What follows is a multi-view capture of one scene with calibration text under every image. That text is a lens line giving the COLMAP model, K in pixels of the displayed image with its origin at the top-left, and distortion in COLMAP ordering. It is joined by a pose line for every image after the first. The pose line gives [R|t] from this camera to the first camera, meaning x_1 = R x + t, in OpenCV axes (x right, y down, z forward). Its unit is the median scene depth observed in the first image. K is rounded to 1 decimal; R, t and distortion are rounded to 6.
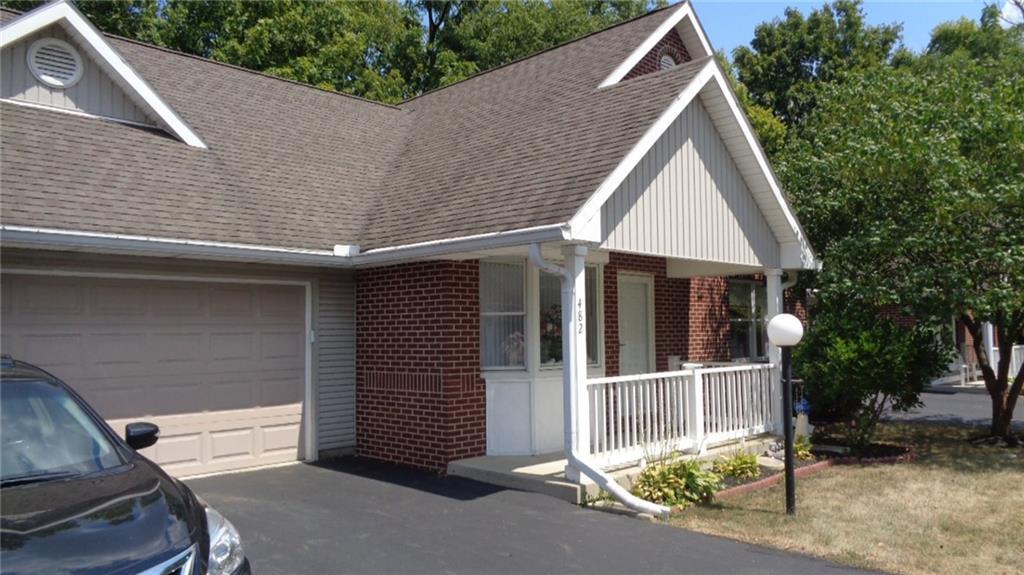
lens RADIAL K [[772.1, 0, 515.2], [0, 772.1, 287.4], [0, 0, 1]] dist [-0.000941, -0.002469]
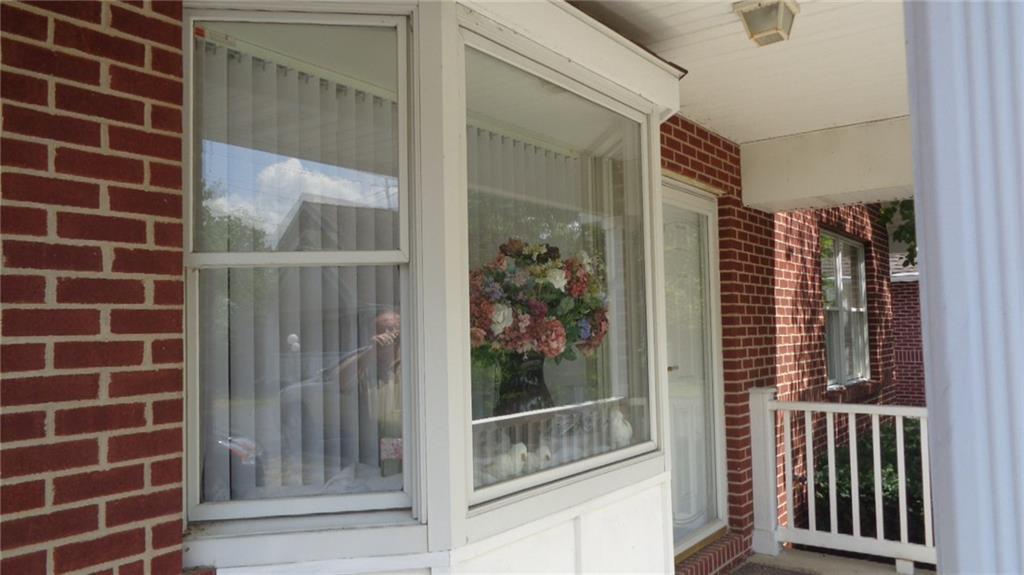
lens RADIAL K [[772.1, 0, 512.3], [0, 772.1, 286.8], [0, 0, 1]] dist [-0.000941, -0.002469]
pose [[0.989625, -0.007374, 0.143484, 0.011344], [0.008089, 0.999958, -0.004395, 0.042065], [-0.143446, 0.005510, 0.989643, 0.751050]]
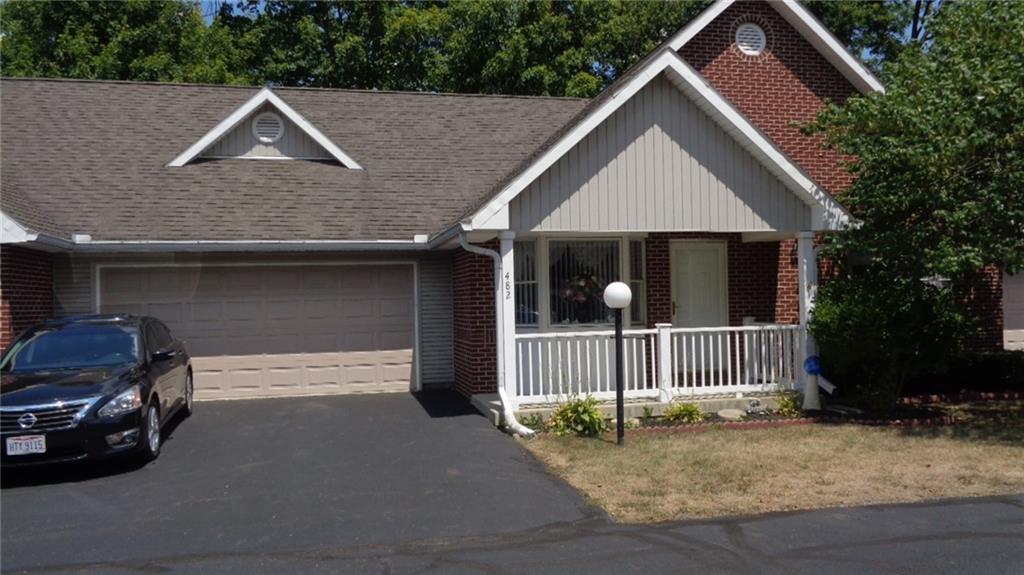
lens RADIAL K [[813.0, 0, 508.7], [0, 813.0, 288.6], [0, 0, 1]] dist [-0.008263, 0.002674]
pose [[0.834356, -0.013629, -0.551057, 0.678085], [0.043135, 0.998243, 0.040623, -0.010664], [0.549536, -0.057664, 0.833478, -0.117637]]
